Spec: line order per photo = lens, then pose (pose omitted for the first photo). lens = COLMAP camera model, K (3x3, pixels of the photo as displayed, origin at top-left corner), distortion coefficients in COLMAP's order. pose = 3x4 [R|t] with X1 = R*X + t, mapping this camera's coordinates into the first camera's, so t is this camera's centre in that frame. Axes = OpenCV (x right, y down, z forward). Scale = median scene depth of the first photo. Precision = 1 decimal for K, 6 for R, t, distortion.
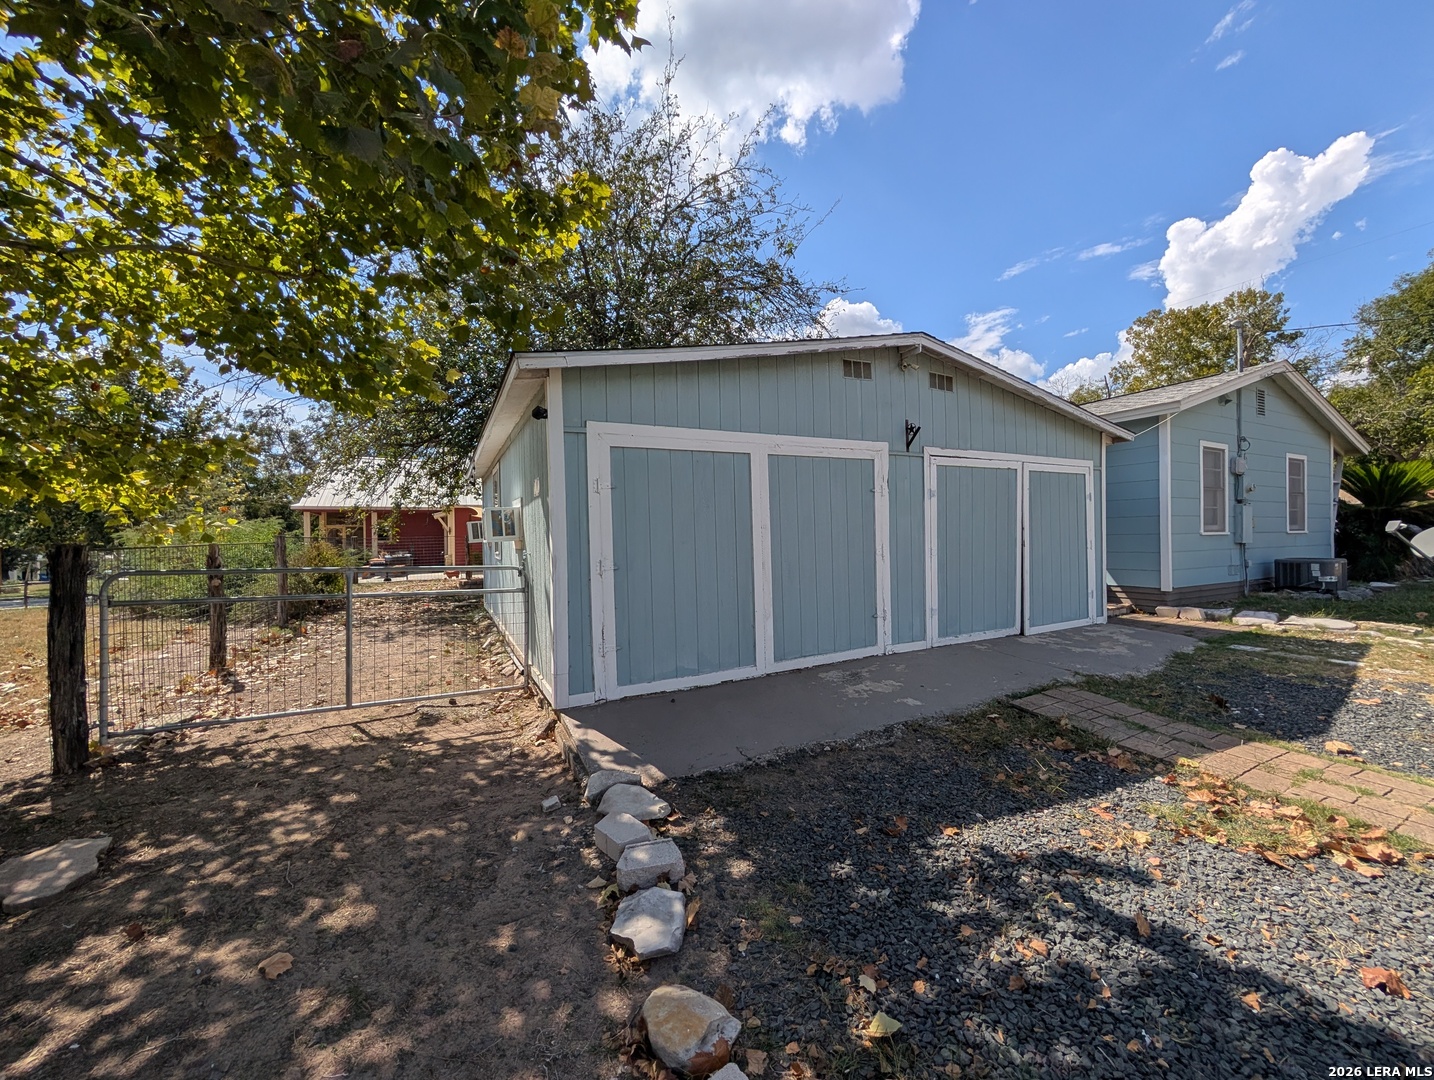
lens RADIAL K [[546.1, 0, 724.9], [0, 546.1, 541.5], [0, 0, 1]] dist [-0.000748, 0.000021]
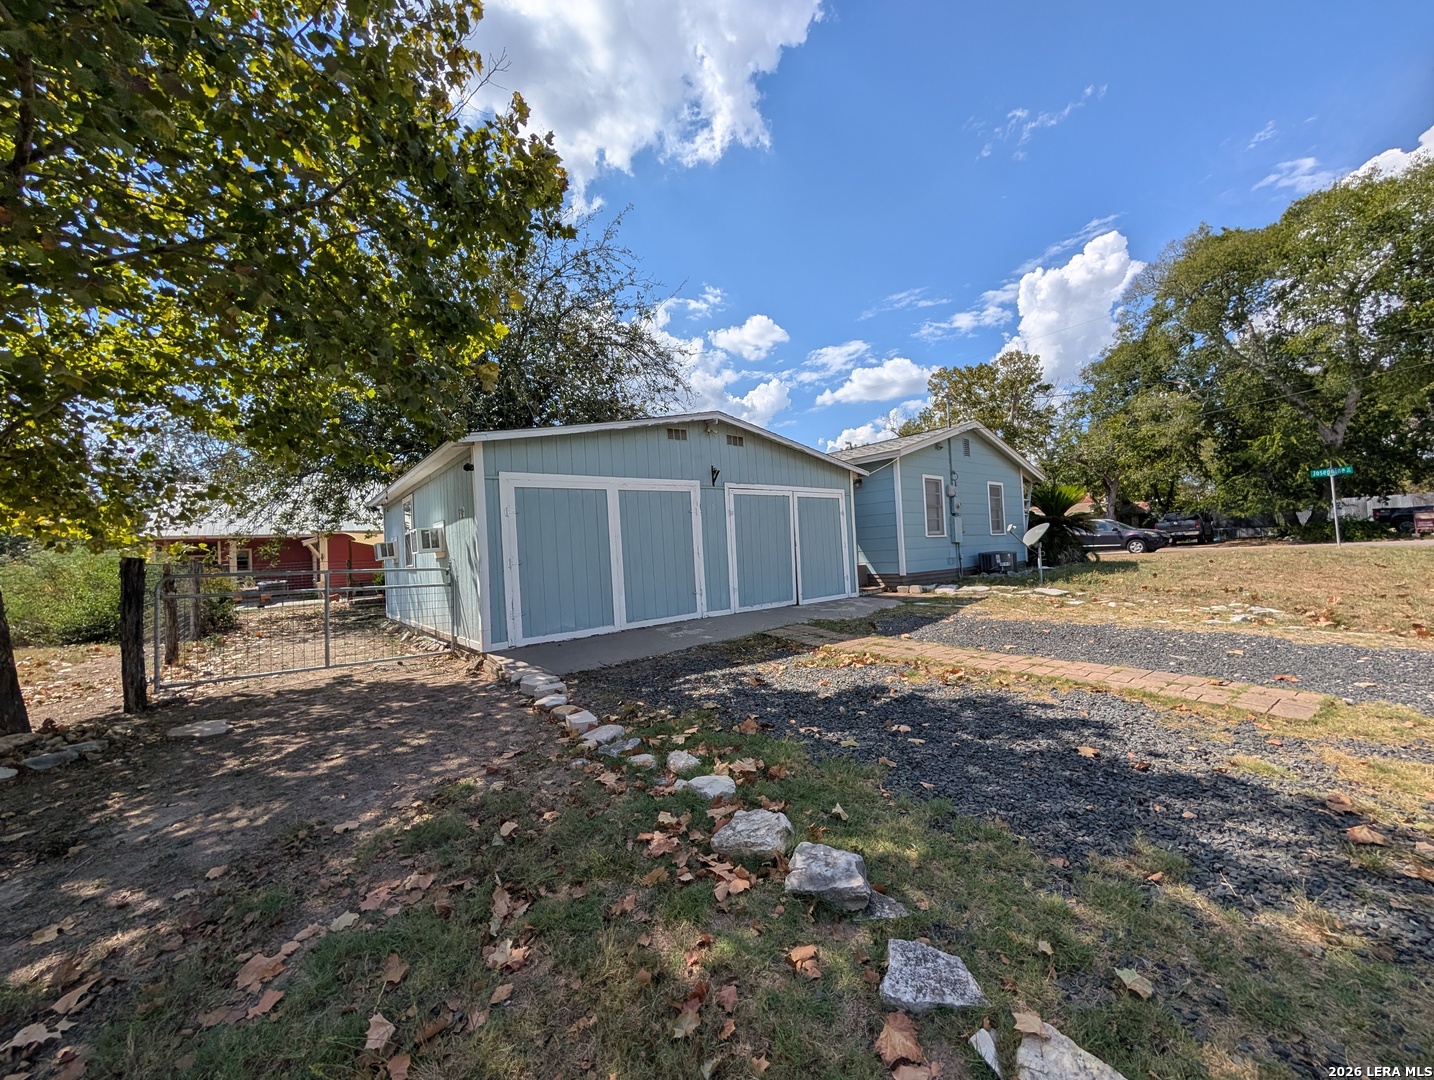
lens RADIAL K [[546.1, 0, 722.8], [0, 546.1, 544.9], [0, 0, 1]] dist [-0.000748, 0.000021]
pose [[0.978738, -0.028637, 0.203103, 0.038131], [0.034880, 0.999021, -0.027223, 0.039368], [-0.202125, 0.033729, 0.978779, -0.454505]]
